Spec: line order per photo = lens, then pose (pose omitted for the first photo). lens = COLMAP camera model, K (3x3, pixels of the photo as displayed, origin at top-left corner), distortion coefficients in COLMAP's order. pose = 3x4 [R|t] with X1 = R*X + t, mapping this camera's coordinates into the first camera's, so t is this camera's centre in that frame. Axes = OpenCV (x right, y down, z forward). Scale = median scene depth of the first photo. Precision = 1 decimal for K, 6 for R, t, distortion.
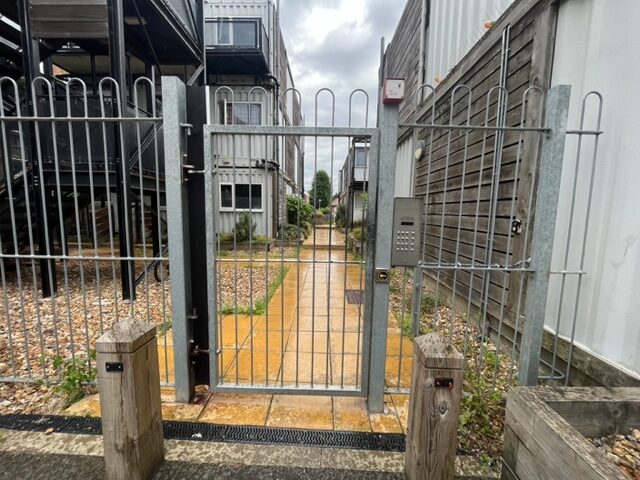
lens RADIAL K [[255.1, 0, 319.7], [0, 255.1, 238.4], [0, 0, 1]] dist [-0.000068, -0.000527]
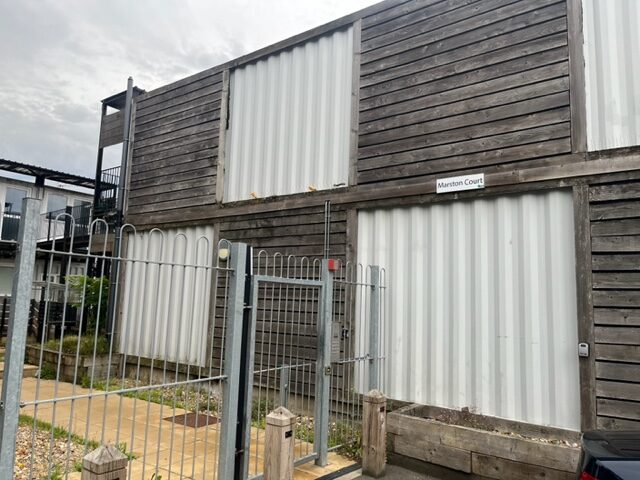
lens RADIAL K [[480.7, 0, 320.0], [0, 480.7, 240.0], [0, 0, 1]] dist [0.028862, -0.007377]
pose [[0.579816, 0.107494, 0.807625, -1.071540], [0.061711, 0.982617, -0.175089, -0.061205], [-0.812407, 0.151359, 0.563103, -0.372632]]
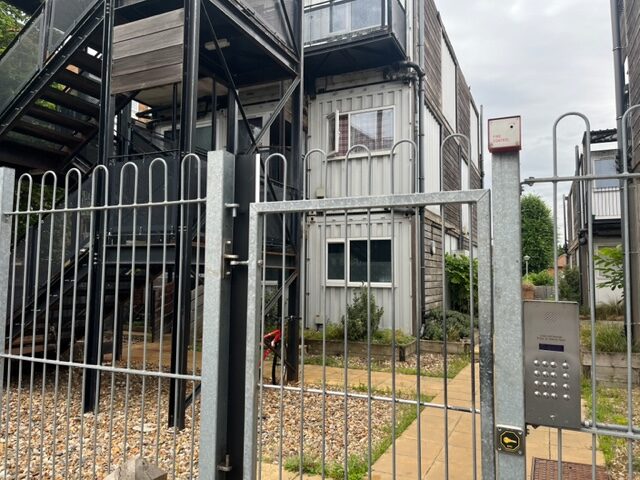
lens RADIAL K [[480.7, 0, 320.0], [0, 480.7, 240.0], [0, 0, 1]] dist [0.028862, -0.007377]
pose [[0.915154, -0.039140, -0.401199, 0.139941], [-0.035332, 0.983656, -0.176556, -0.037658], [0.401552, 0.175751, 0.898814, -0.090416]]
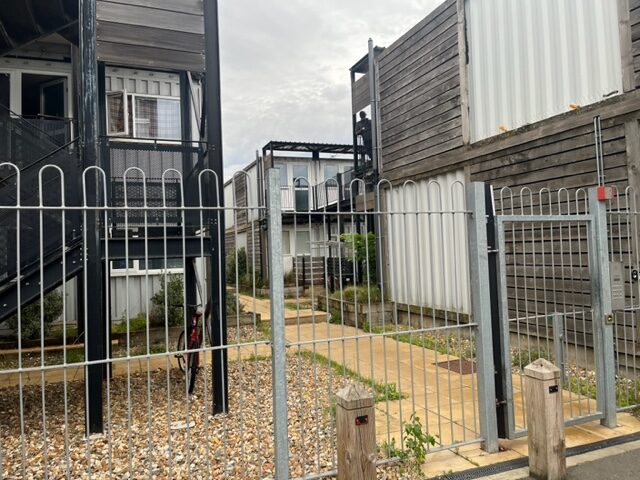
lens RADIAL K [[481.4, 0, 318.3], [0, 481.4, 234.2], [0, 0, 1]] dist [0.046235, -0.069999]
pose [[0.922059, -0.038639, 0.385115, -0.987626], [0.094671, 0.987296, -0.127609, -0.053184], [-0.375292, 0.154122, 0.914004, -0.392174]]
